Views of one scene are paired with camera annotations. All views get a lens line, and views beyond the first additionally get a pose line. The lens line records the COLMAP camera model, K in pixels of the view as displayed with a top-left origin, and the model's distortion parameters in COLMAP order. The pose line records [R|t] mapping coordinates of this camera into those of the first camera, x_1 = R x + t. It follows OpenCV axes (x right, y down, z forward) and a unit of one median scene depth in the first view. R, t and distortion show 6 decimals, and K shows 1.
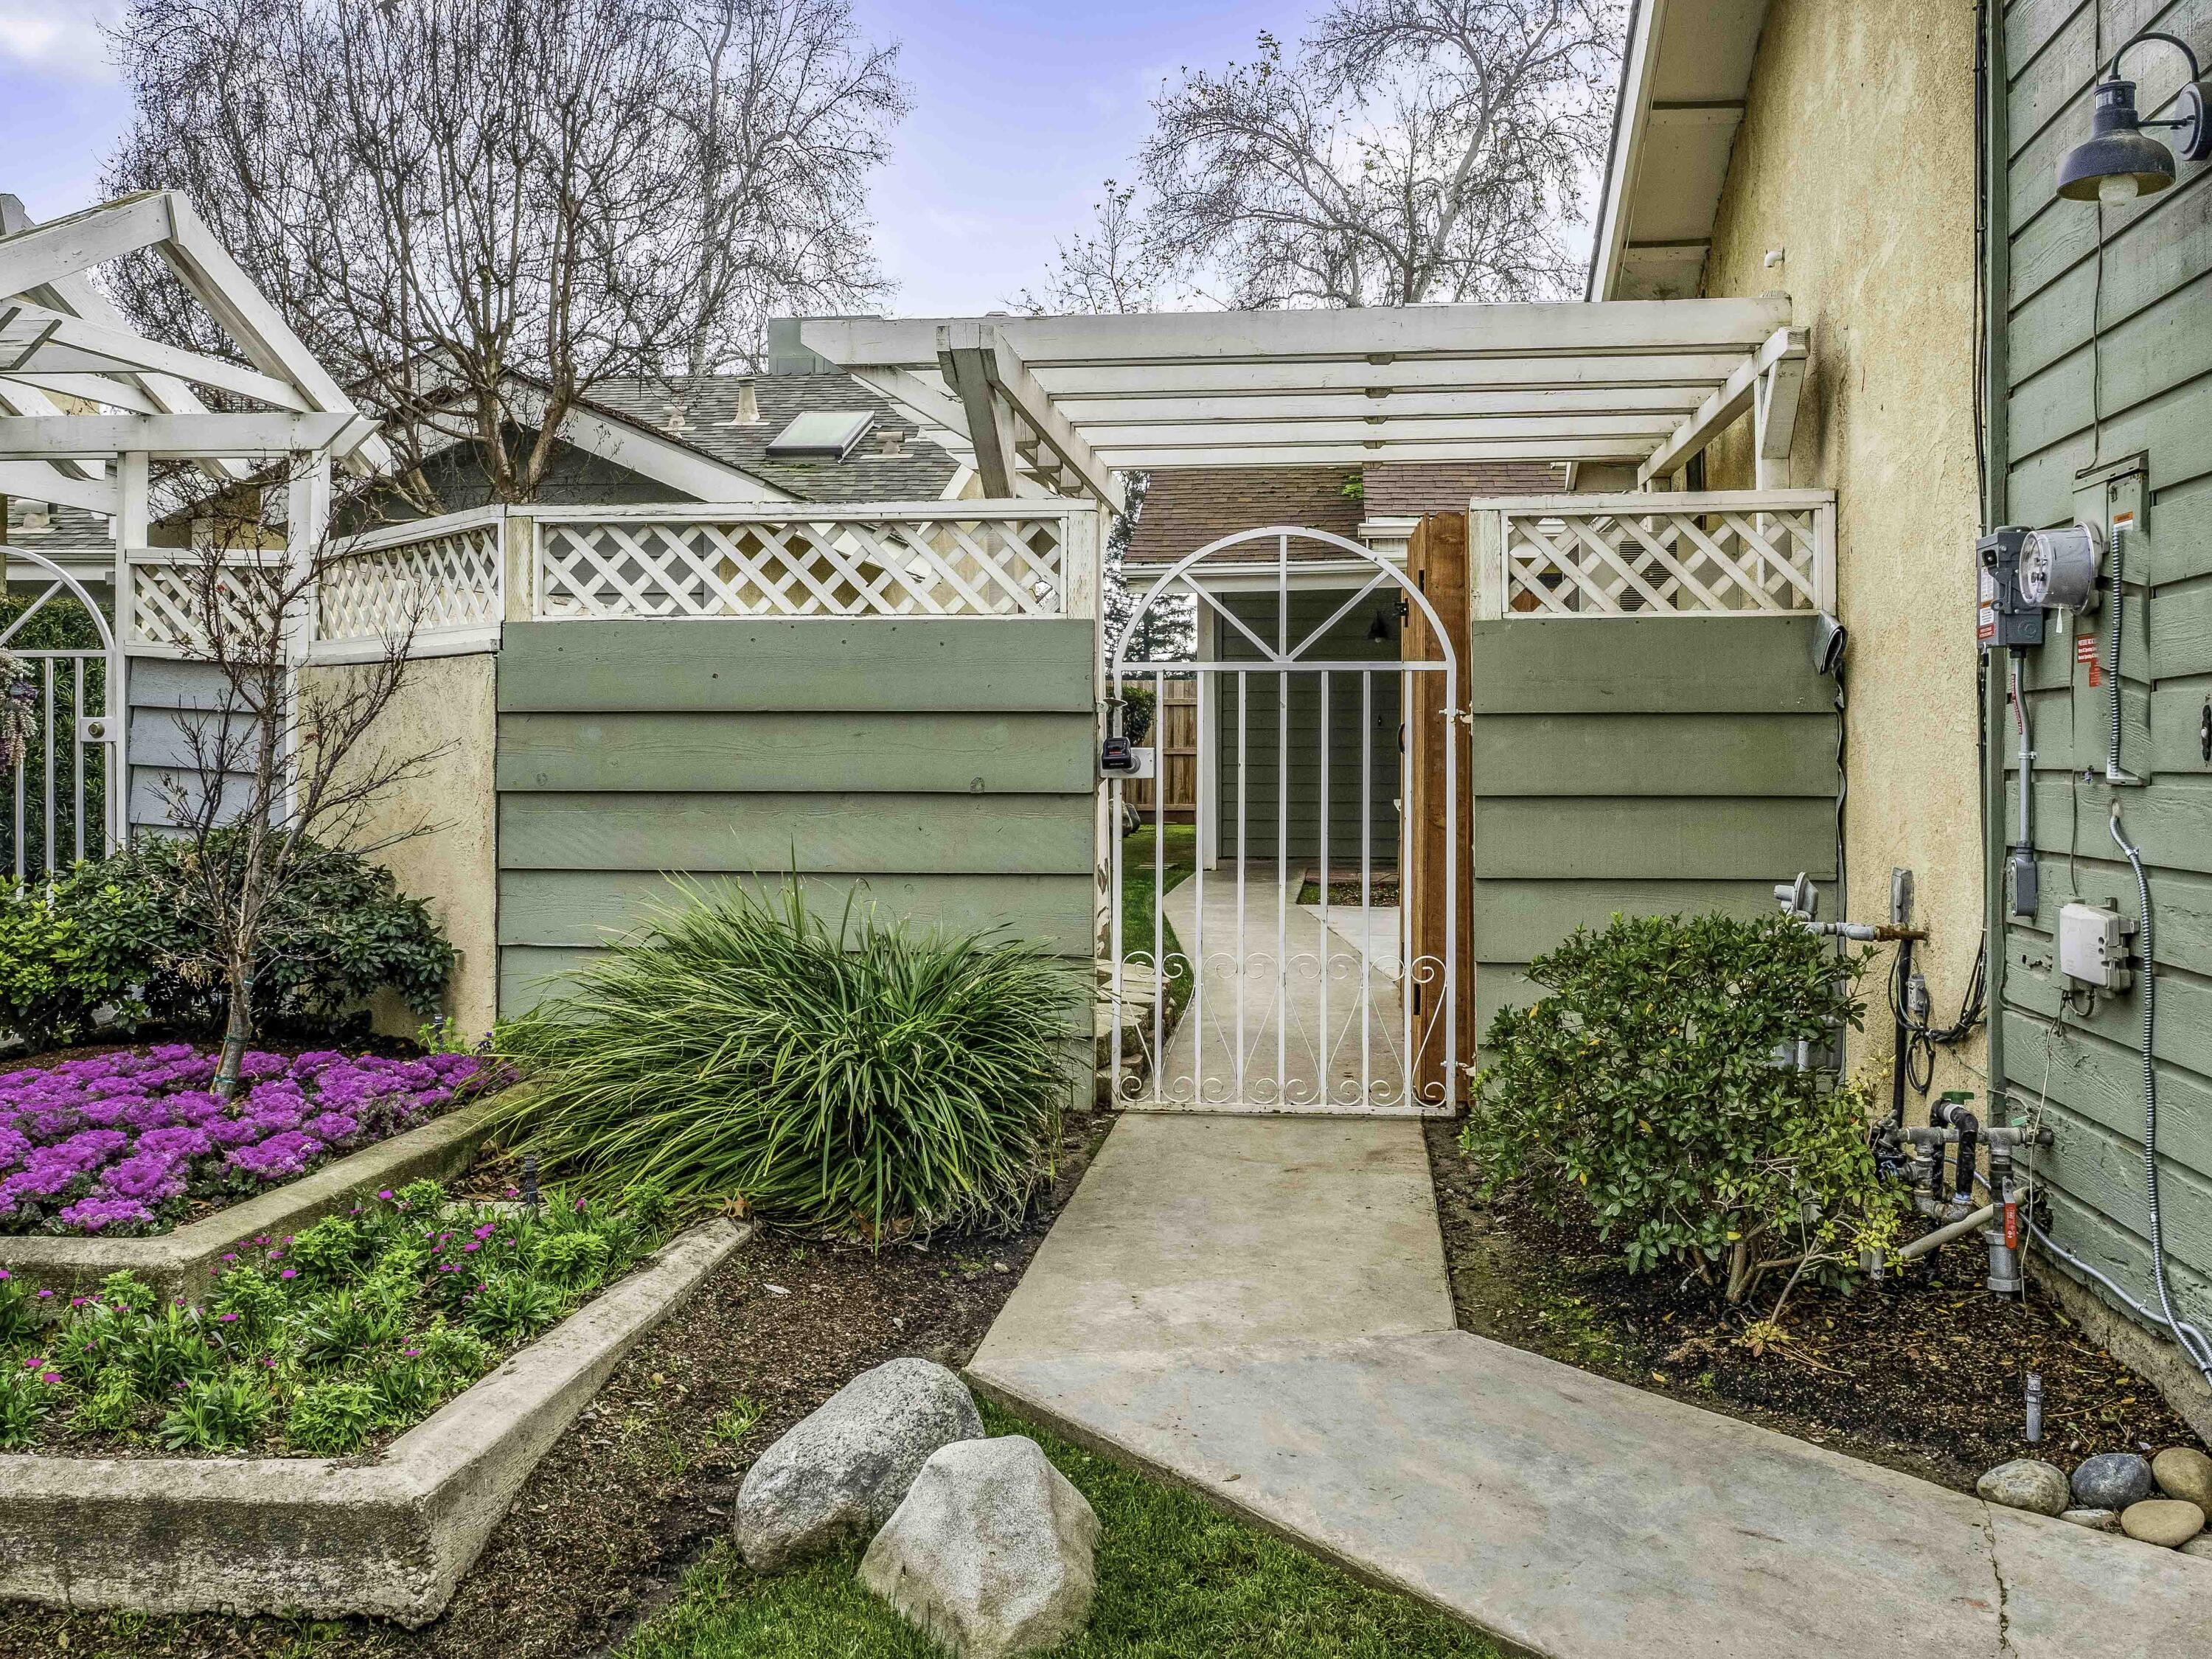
lens RADIAL K [[2026.3, 0, 1106.5], [0, 2026.3, 743.7], [0, 0, 1]] dist [-0.019526, -0.010464]
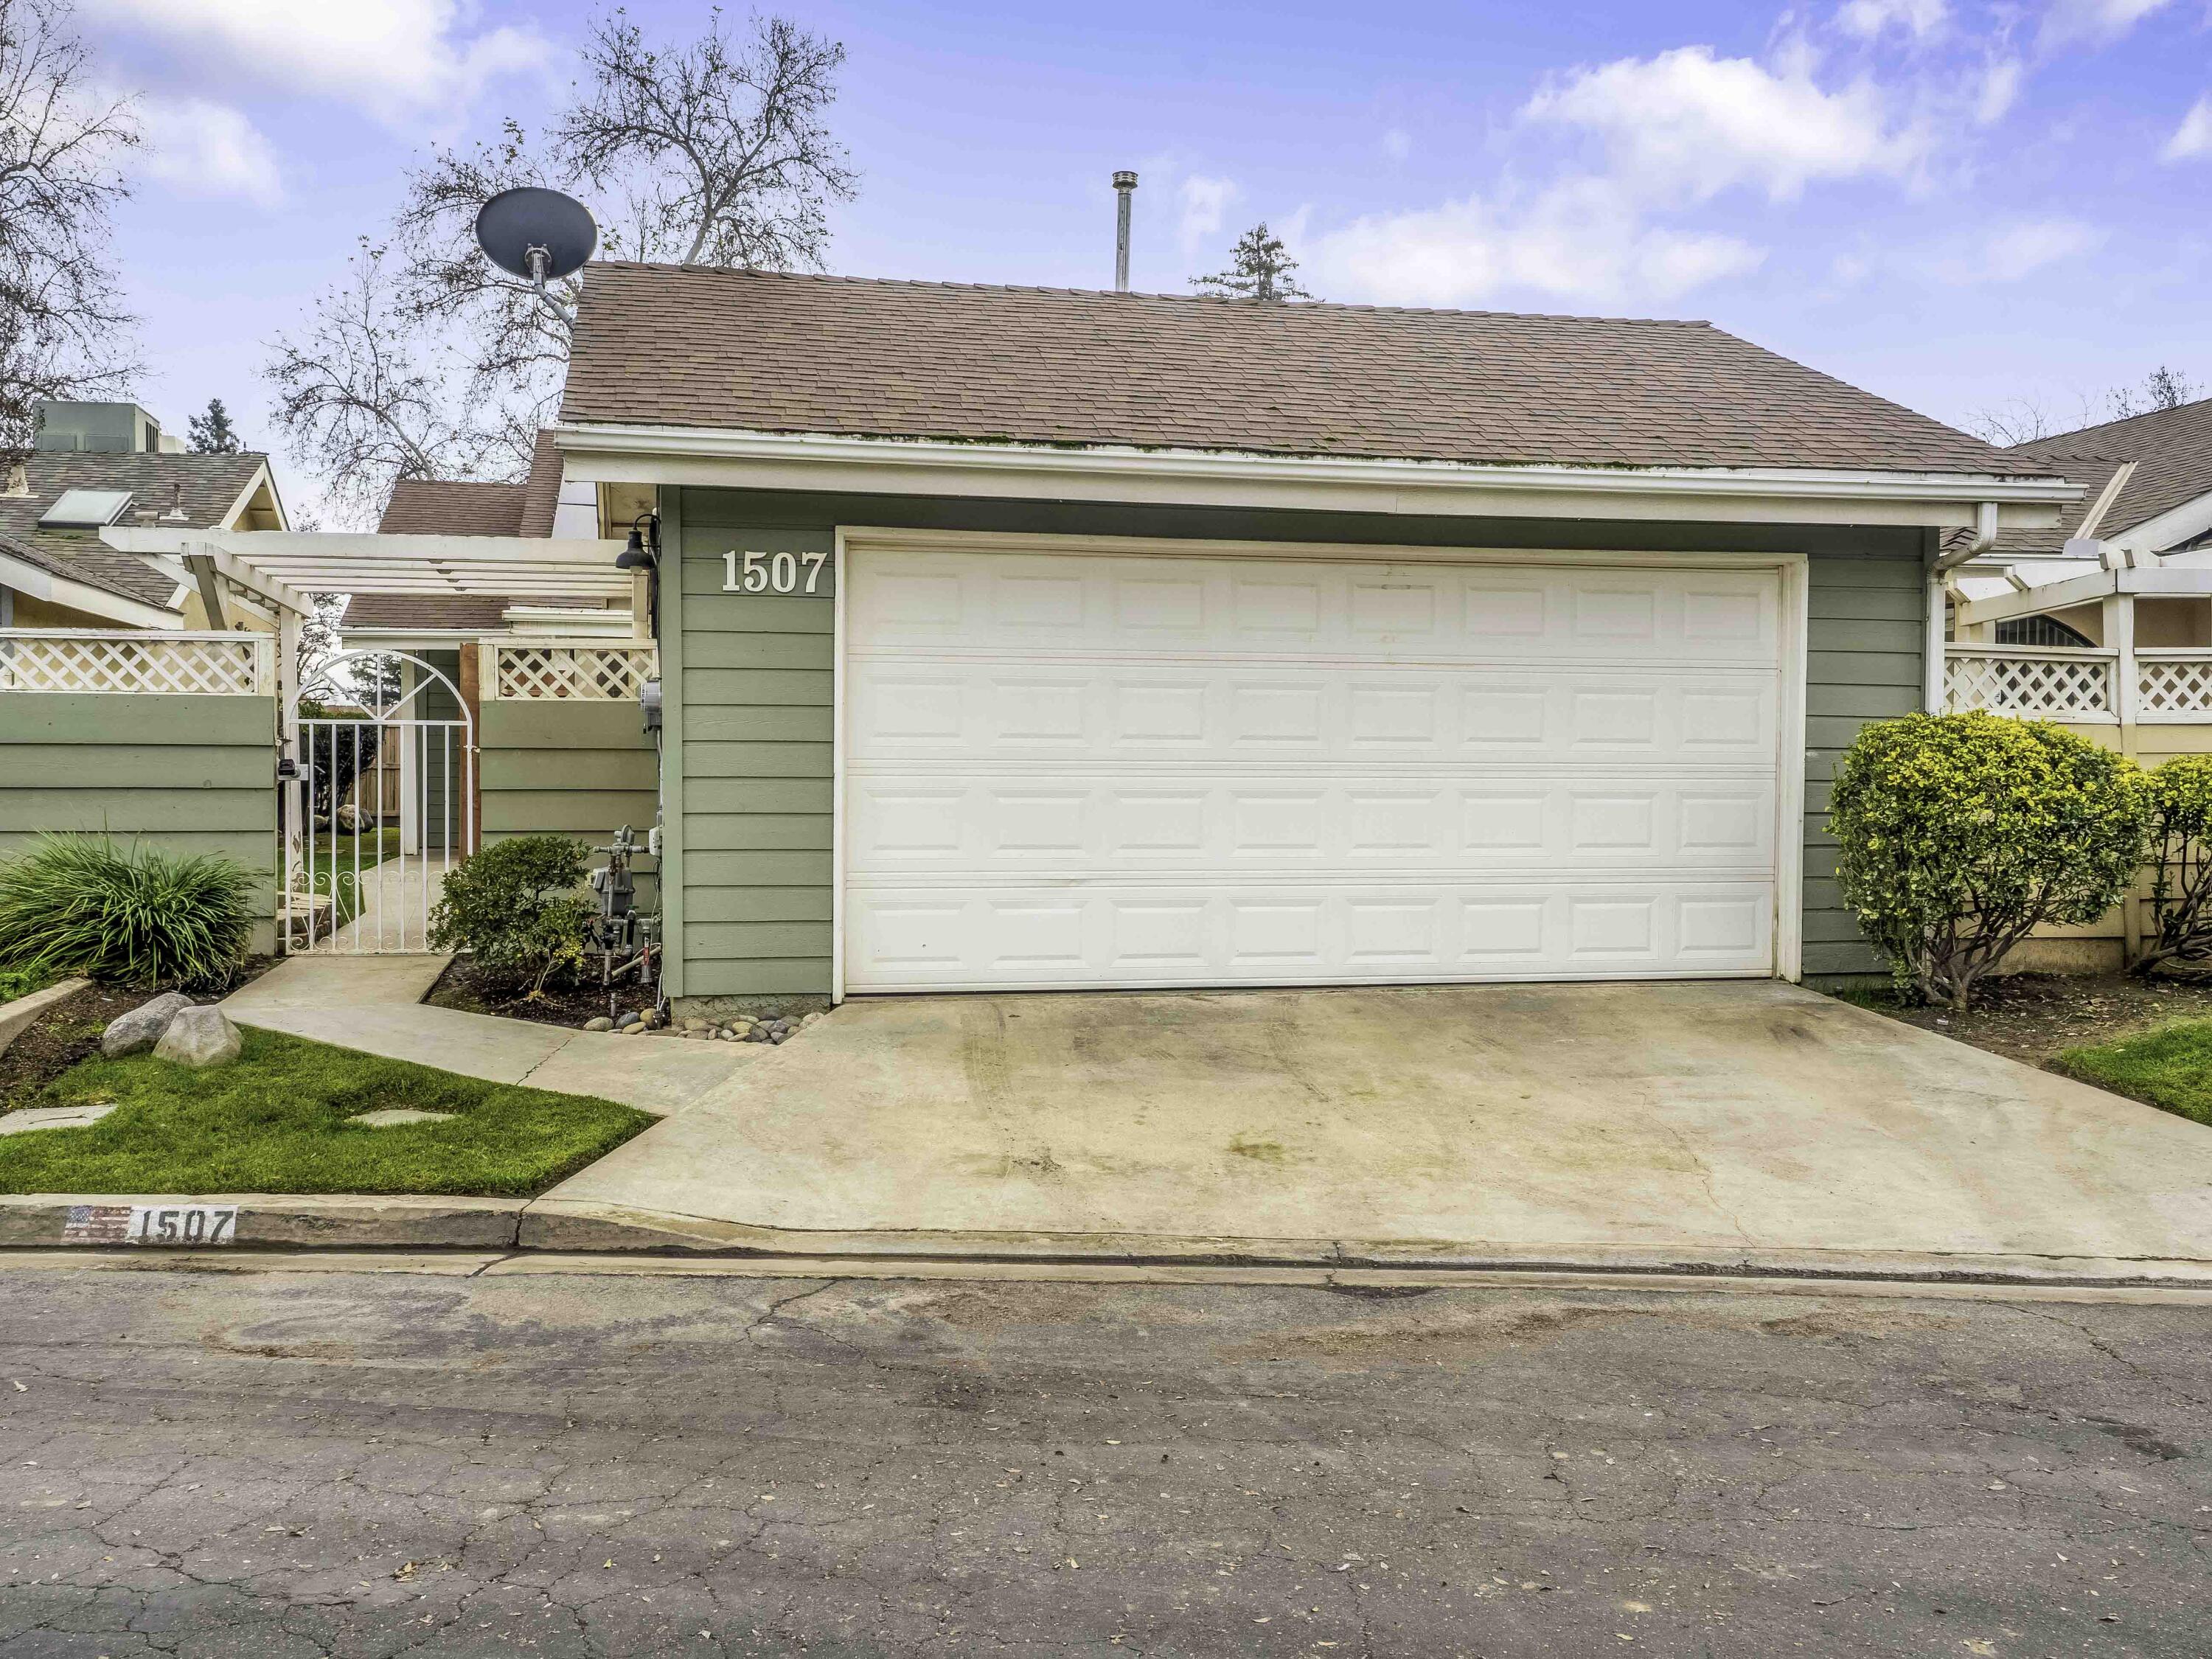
lens RADIAL K [[2029.3, 0, 1106.0], [0, 2029.3, 829.5], [0, 0, 1]] dist [-0.004545, -0.009746]
pose [[0.943297, -0.004901, 0.331913, 0.016767], [-0.006471, 0.999429, 0.033149, -0.000813], [-0.331886, -0.033417, 0.942727, -0.178818]]
